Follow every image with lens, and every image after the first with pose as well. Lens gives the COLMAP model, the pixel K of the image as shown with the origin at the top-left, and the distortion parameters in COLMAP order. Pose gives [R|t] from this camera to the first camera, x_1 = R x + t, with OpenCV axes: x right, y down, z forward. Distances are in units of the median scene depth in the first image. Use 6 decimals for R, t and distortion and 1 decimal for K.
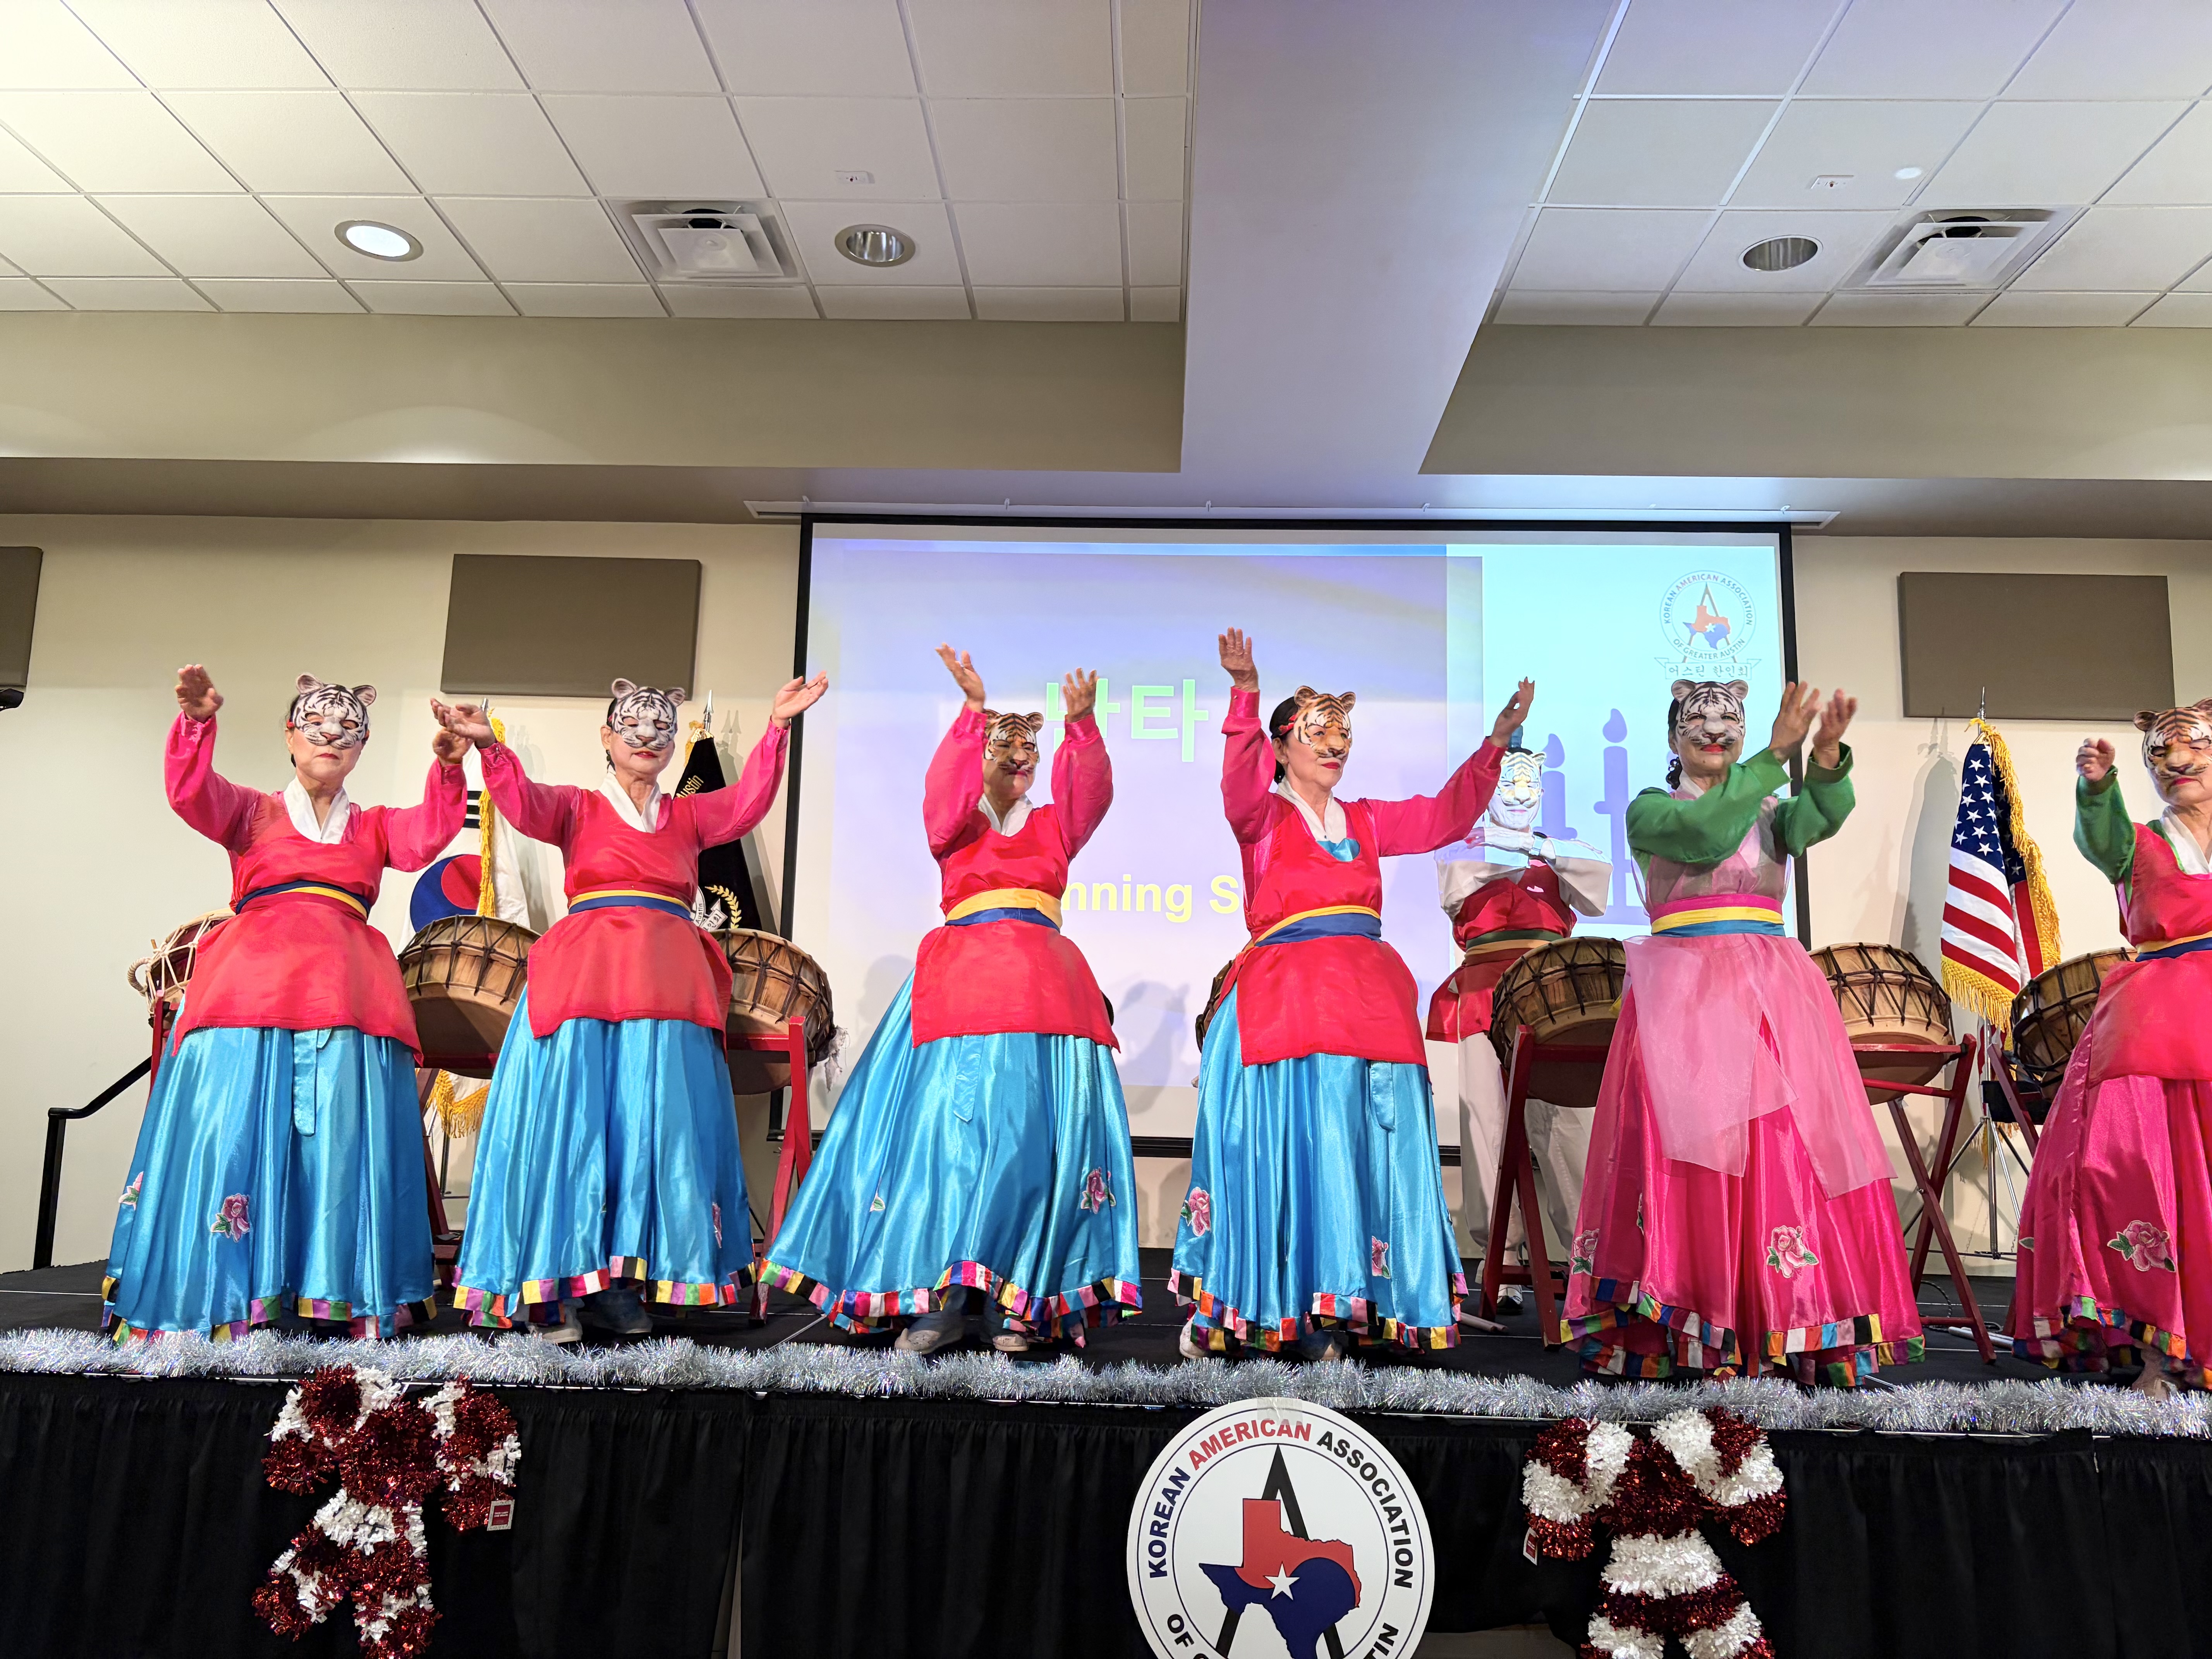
lens RADIAL K [[1690.4, 0, 1106.0], [0, 1690.4, 829.5], [0, 0, 1]] dist [0.015190, 0.012190]
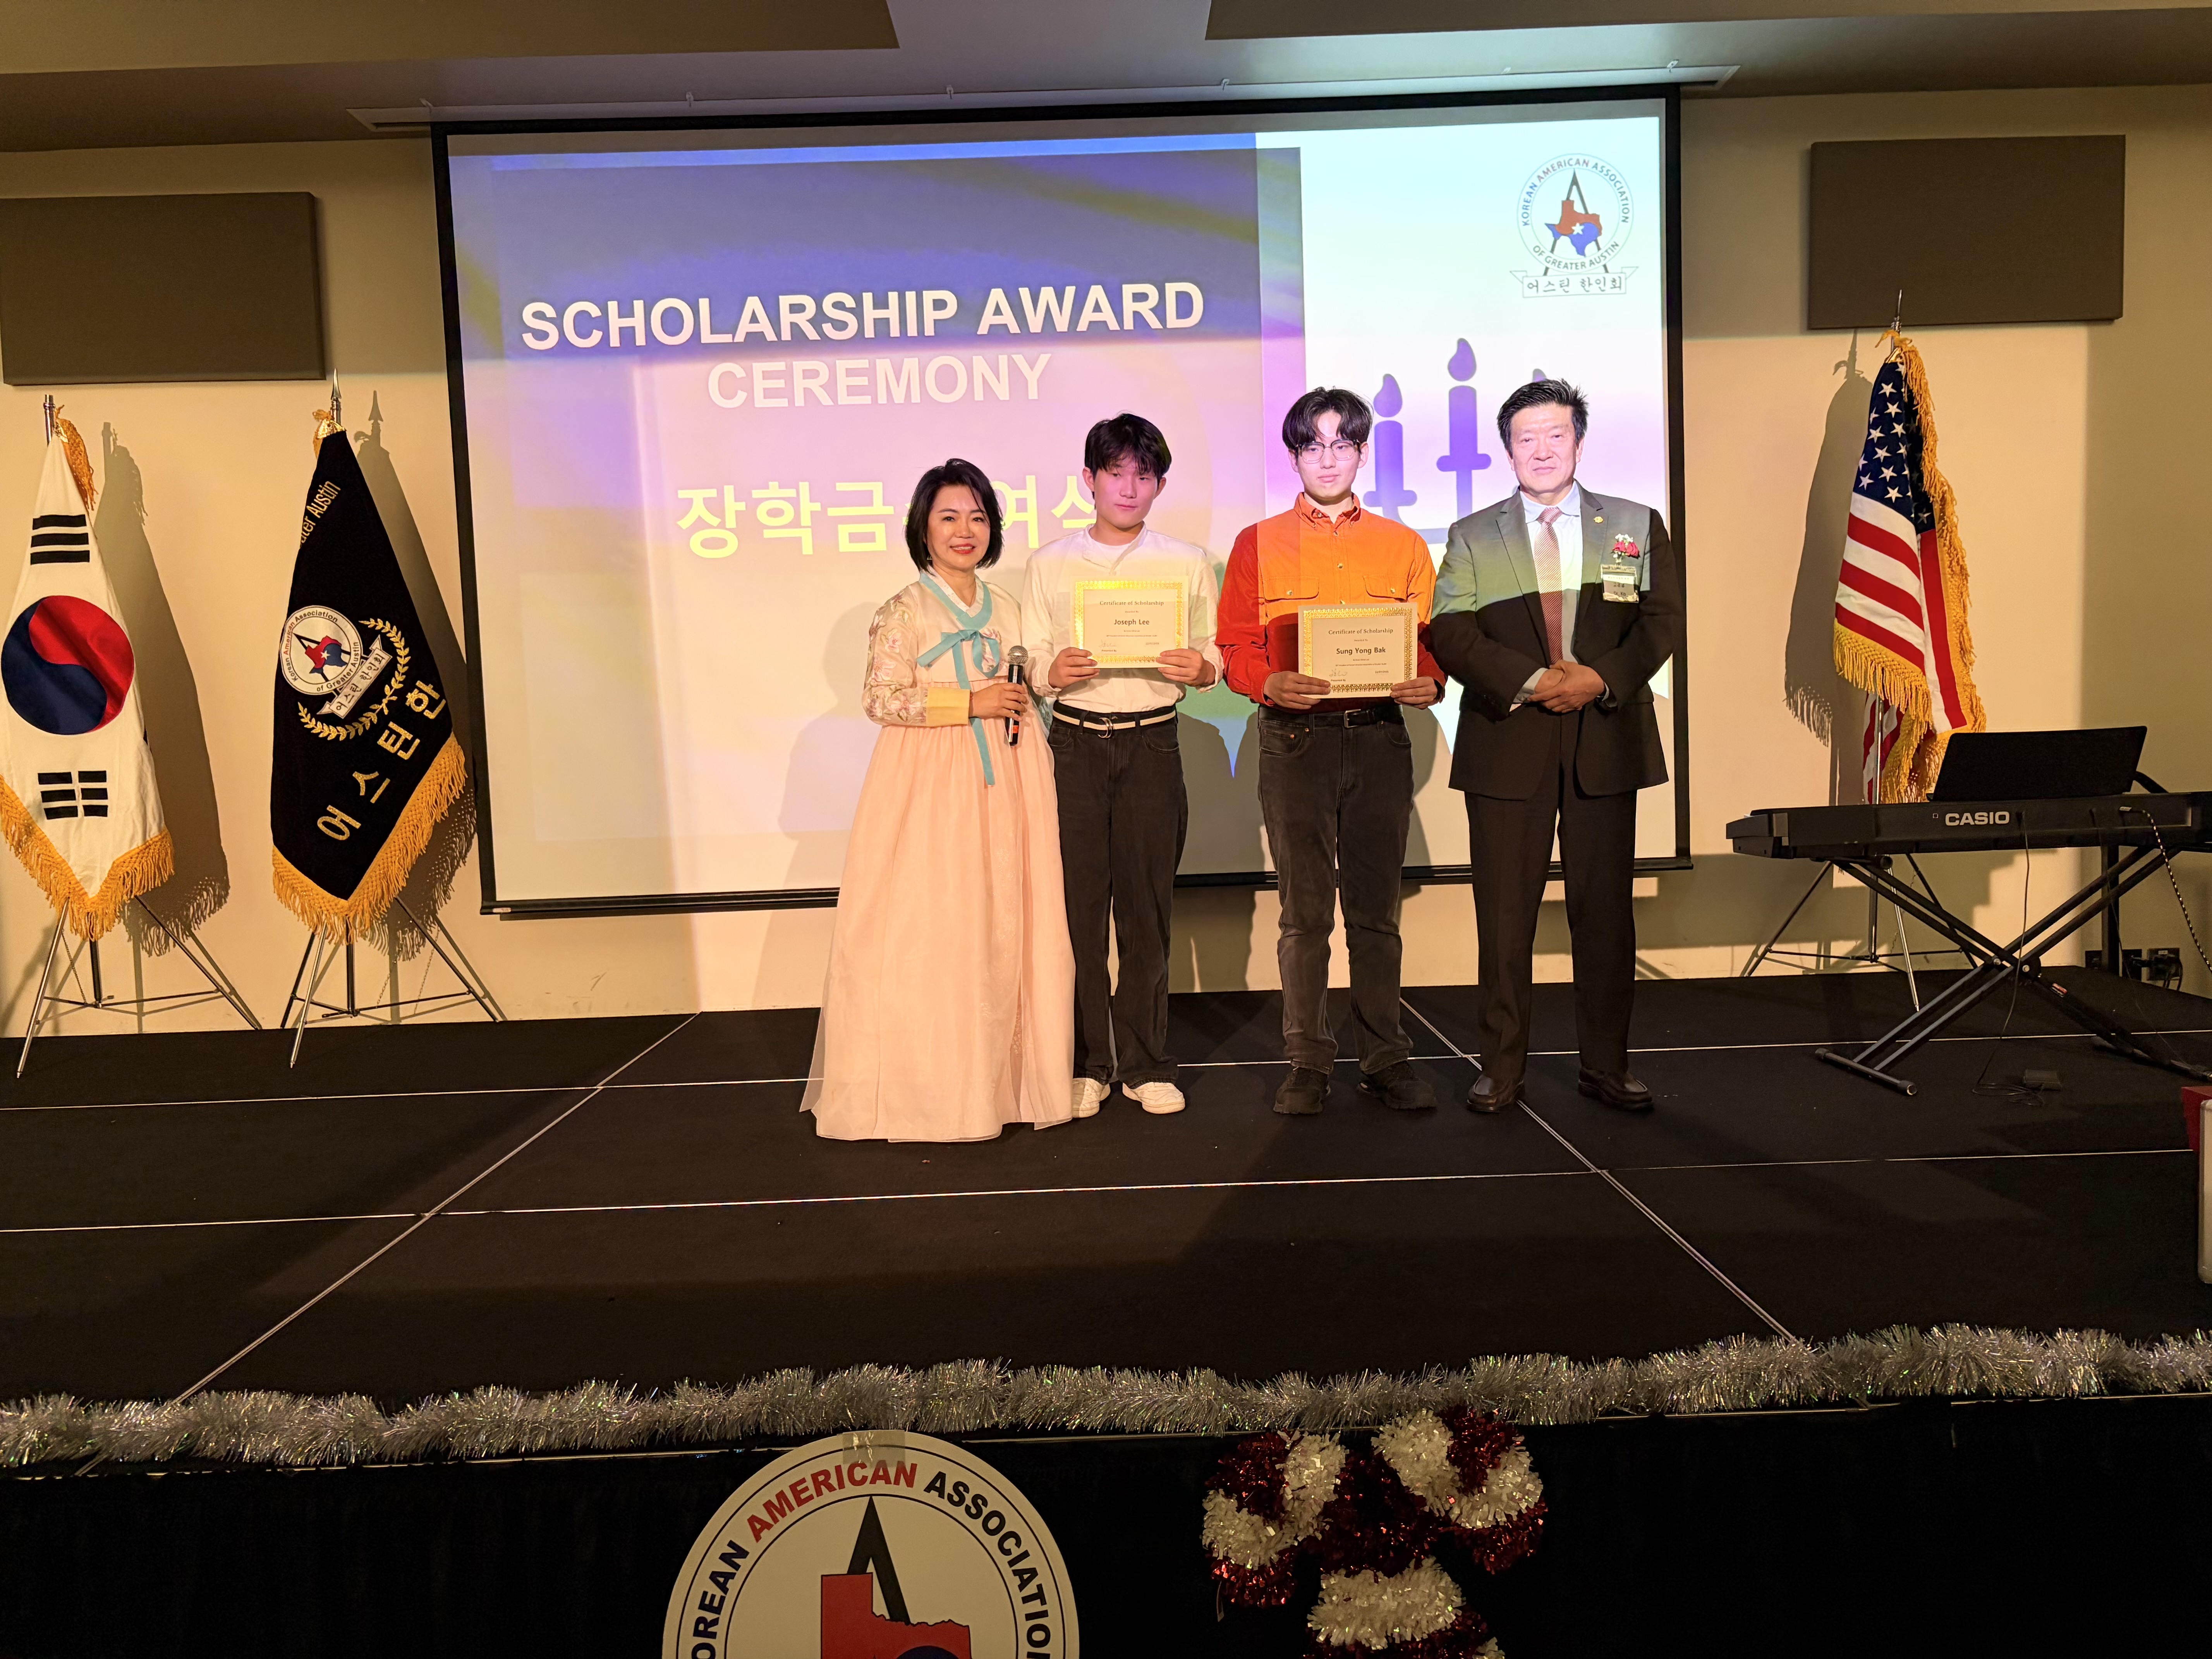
lens RADIAL K [[1722.9, 0, 1159.1], [0, 1722.9, 825.1], [0, 0, 1]] dist [0.001928, 0.004676]
pose [[0.996285, -0.065964, 0.055357, 0.202909], [0.052020, 0.973298, 0.223572, -0.078668], [-0.068626, -0.219862, 0.973114, 0.330452]]
